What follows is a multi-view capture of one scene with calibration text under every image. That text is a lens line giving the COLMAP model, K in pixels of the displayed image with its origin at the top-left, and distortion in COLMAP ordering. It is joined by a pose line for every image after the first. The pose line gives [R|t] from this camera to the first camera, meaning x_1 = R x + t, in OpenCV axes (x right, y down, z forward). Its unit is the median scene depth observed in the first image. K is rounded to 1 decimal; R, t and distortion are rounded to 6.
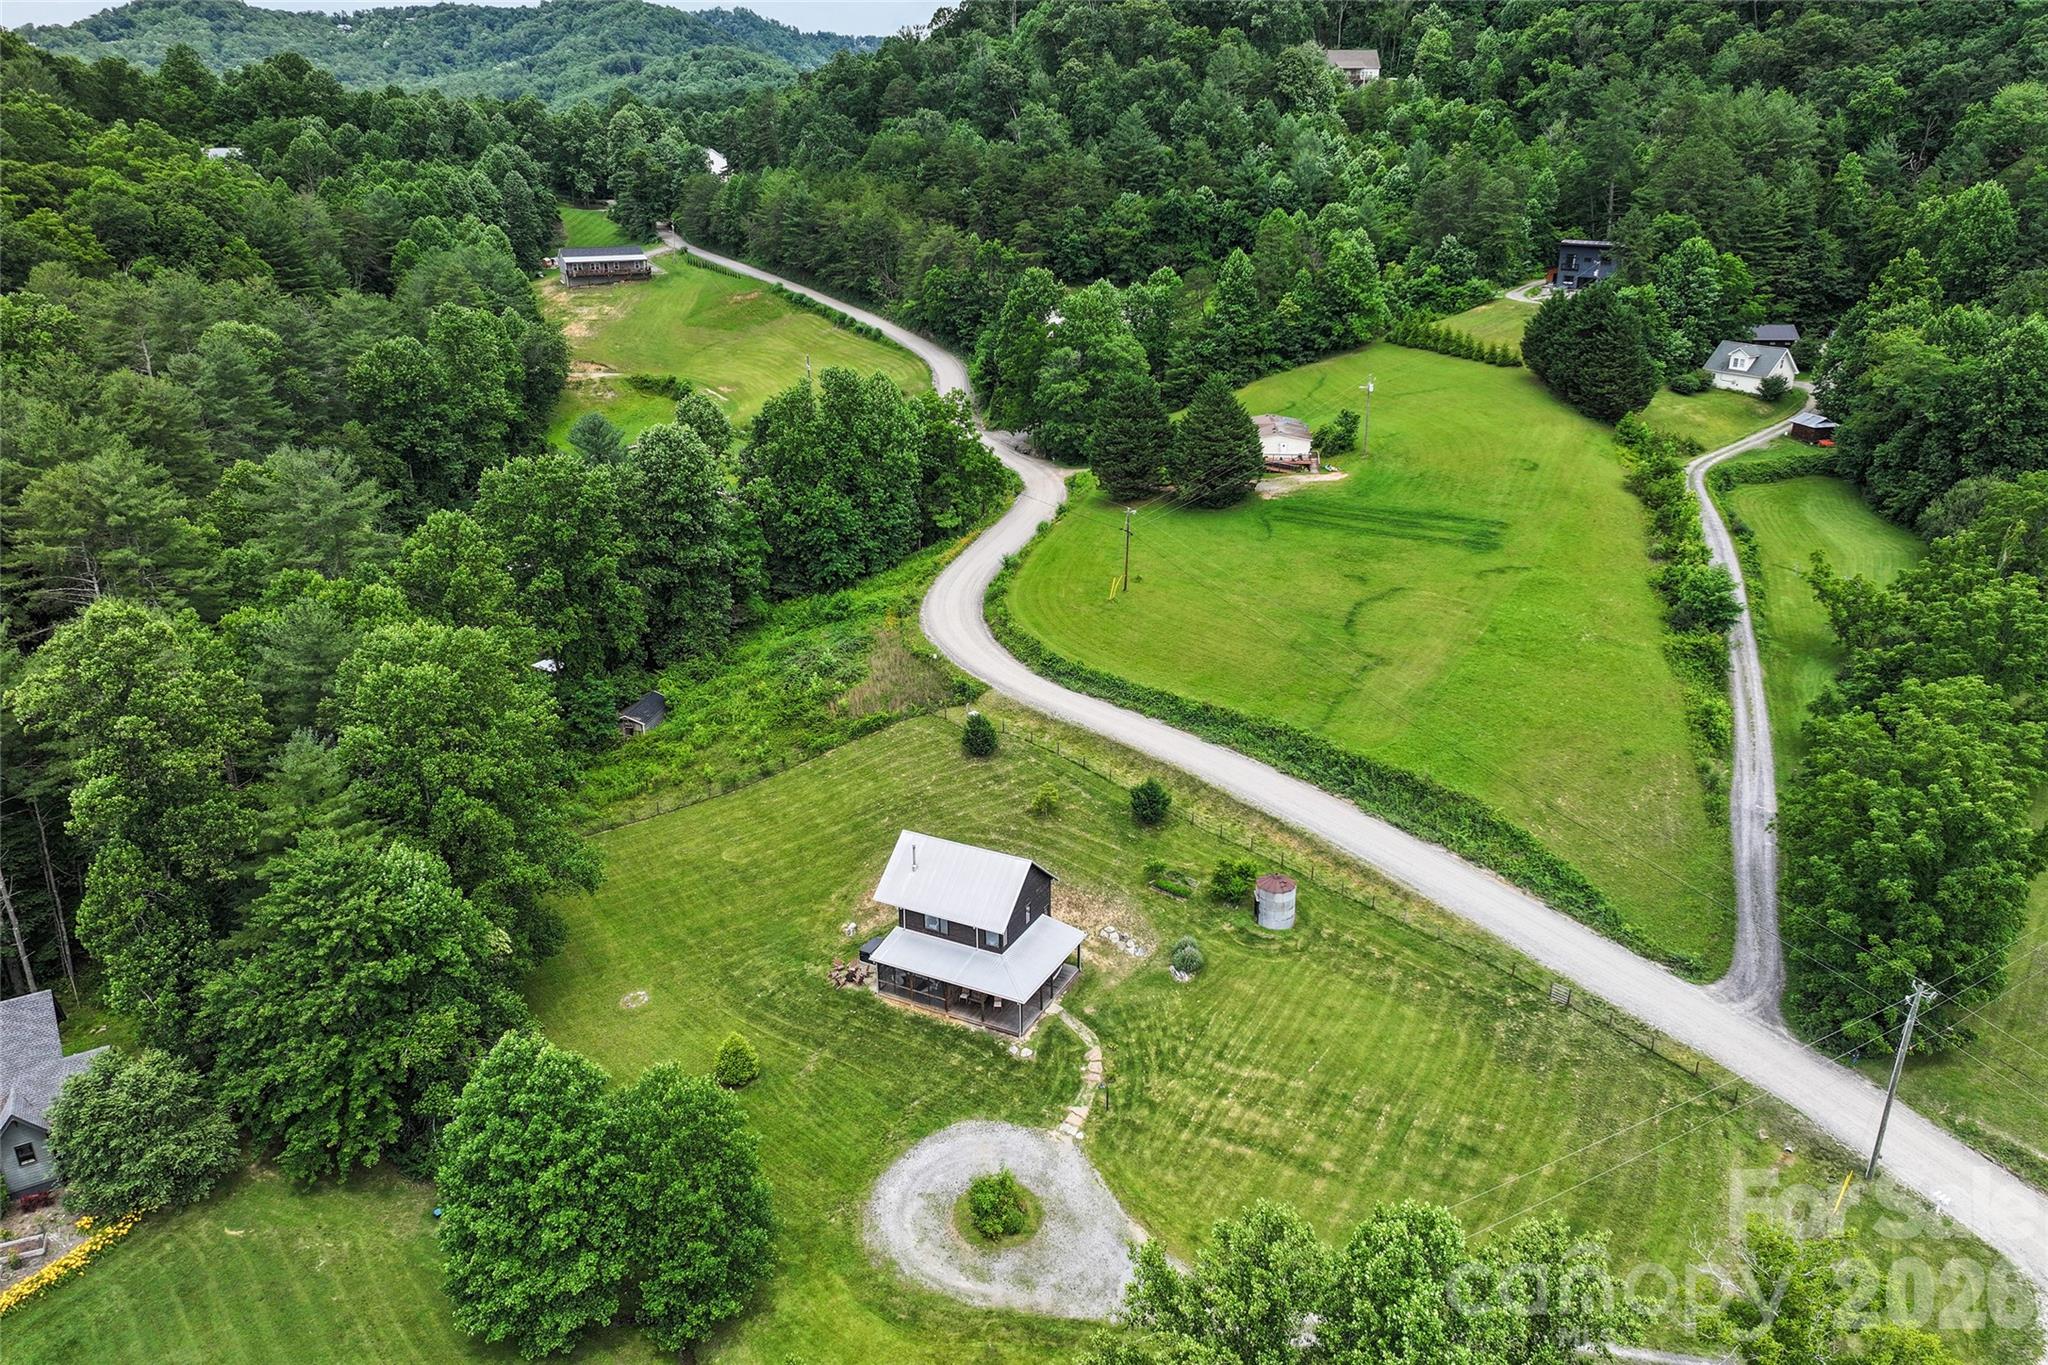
lens RADIAL K [[1408.3, 0, 1020.0], [0, 1408.3, 729.9], [0, 0, 1]] dist [0.002815, 0.005508]
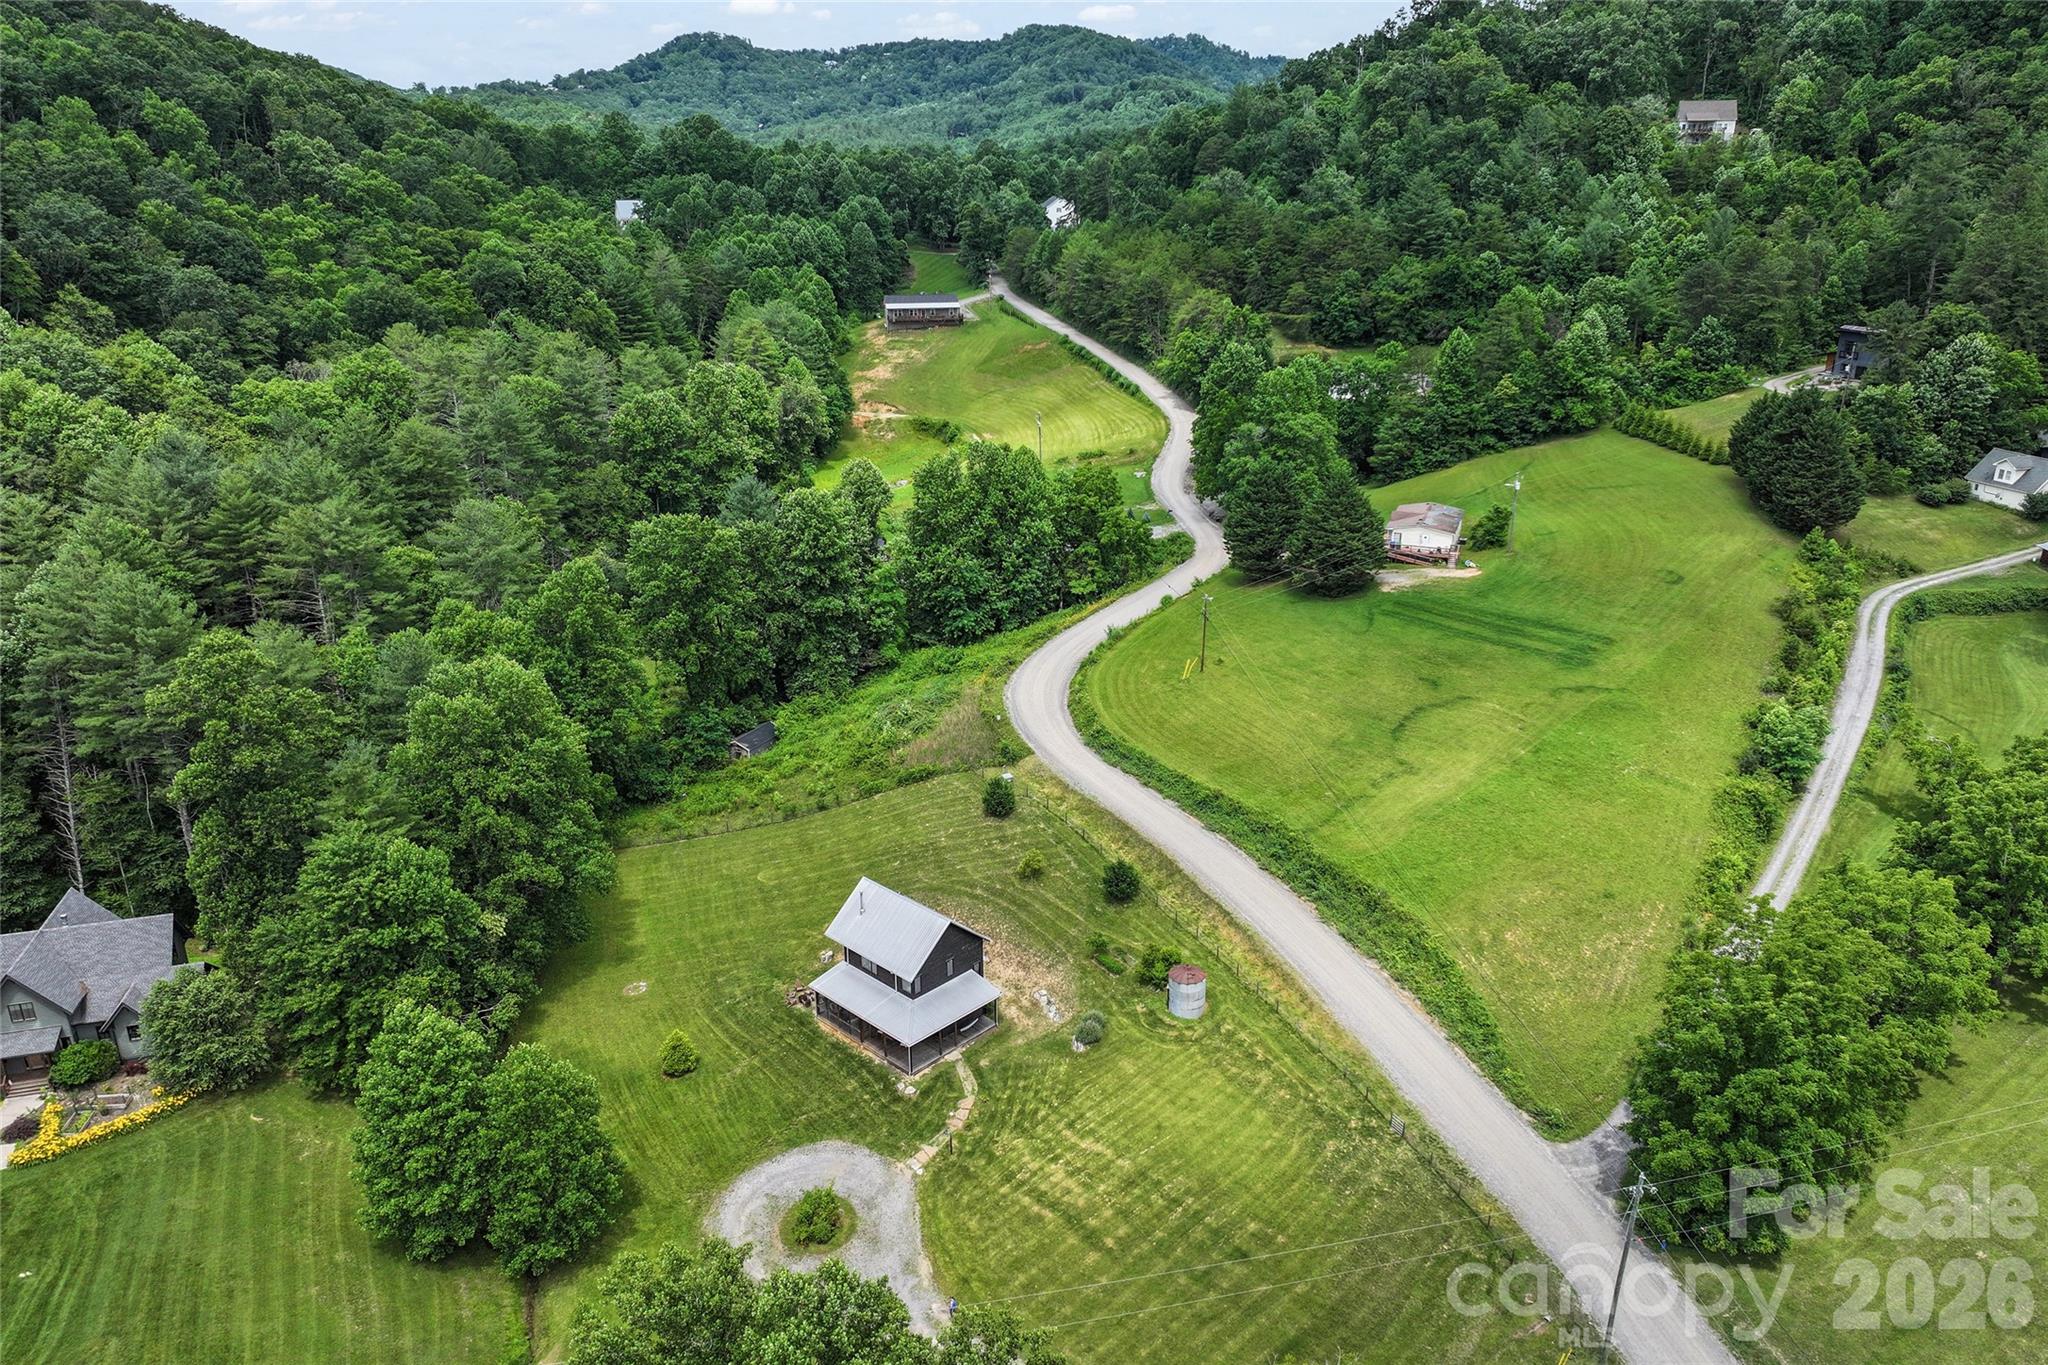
lens RADIAL K [[1408.3, 0, 1020.0], [0, 1408.3, 729.9], [0, 0, 1]] dist [0.002815, 0.005508]
pose [[0.957111, 0.106743, -0.269342, 0.202129], [-0.109903, 0.993937, 0.003367, -0.039185], [0.268068, 0.026379, 0.963039, -0.036337]]
